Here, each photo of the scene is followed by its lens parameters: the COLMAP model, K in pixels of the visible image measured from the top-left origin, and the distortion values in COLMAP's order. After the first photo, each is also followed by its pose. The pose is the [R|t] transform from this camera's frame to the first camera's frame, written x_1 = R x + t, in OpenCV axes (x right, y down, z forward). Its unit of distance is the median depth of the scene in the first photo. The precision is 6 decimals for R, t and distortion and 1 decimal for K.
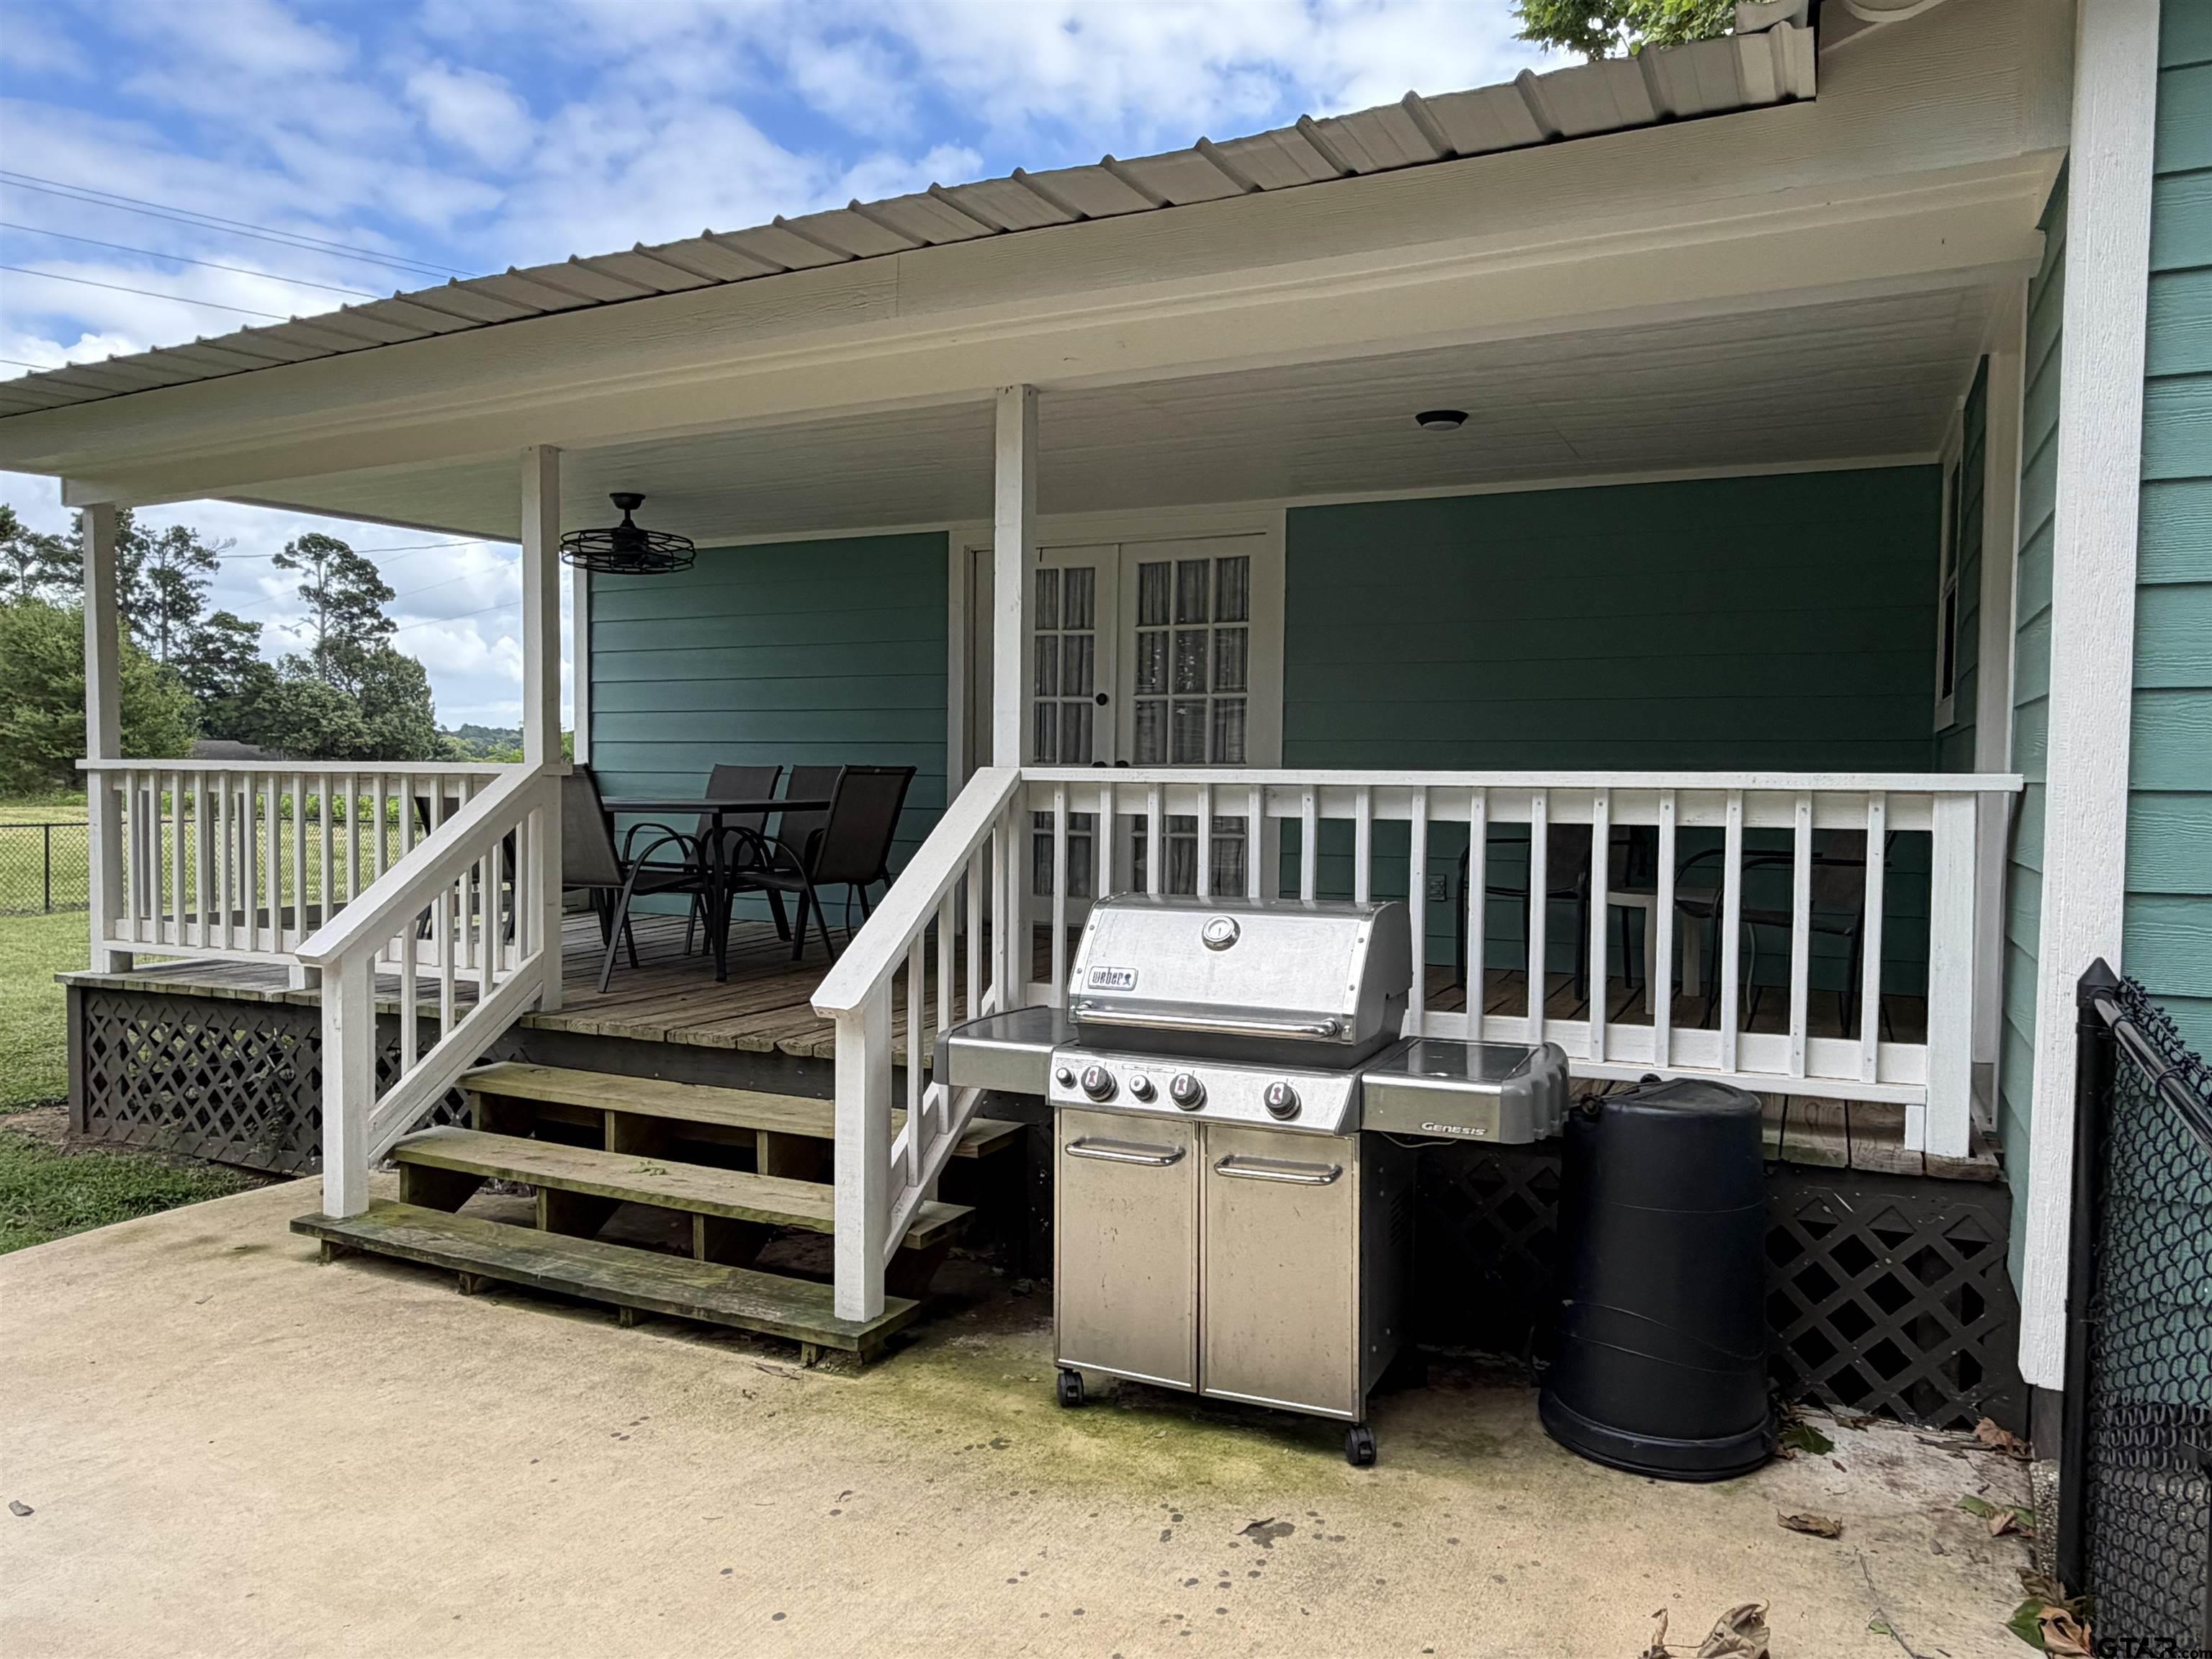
lens RADIAL K [[1483.8, 0, 1077.2], [0, 1483.8, 887.1], [0, 0, 1]] dist [0.009635, 0.005752]
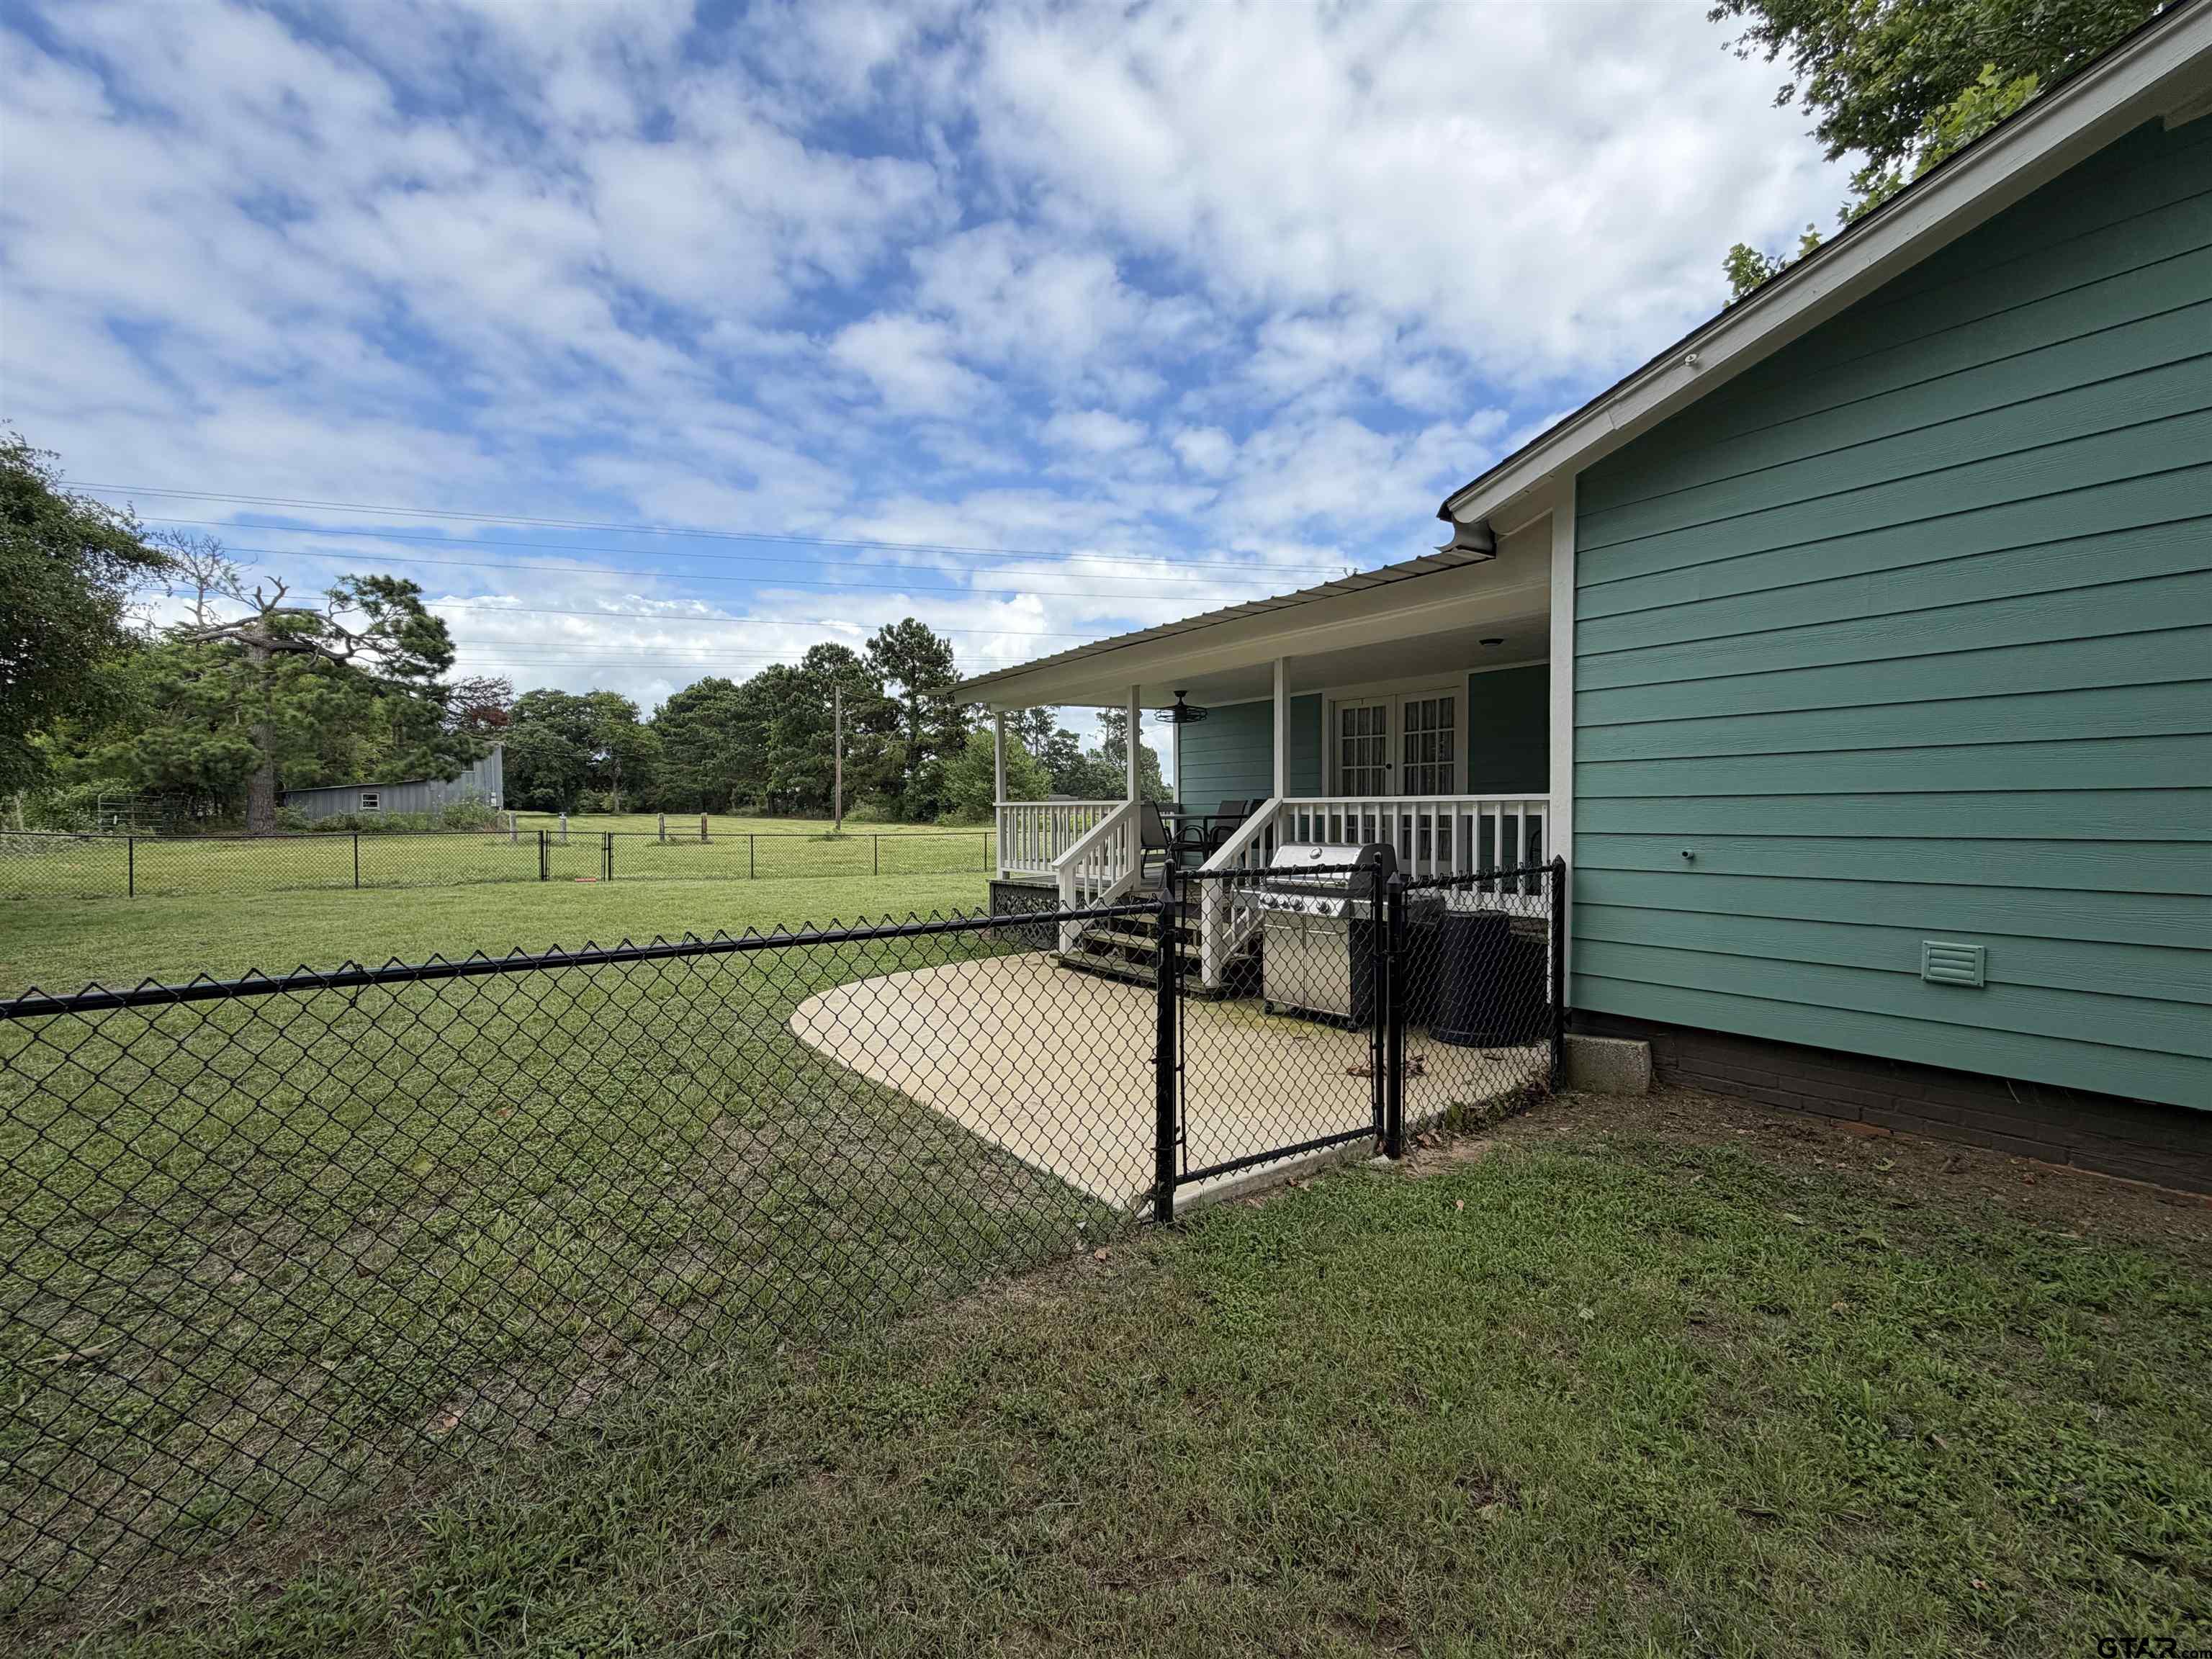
lens RADIAL K [[885.2, 0, 1114.9], [0, 885.2, 823.4], [0, 0, 1]] dist [-0.000867, 0.000289]
pose [[0.897042, -0.003344, -0.441932, 0.359705], [-0.022821, 0.998287, -0.053875, 0.053559], [0.441355, 0.058414, 0.895429, -0.519412]]
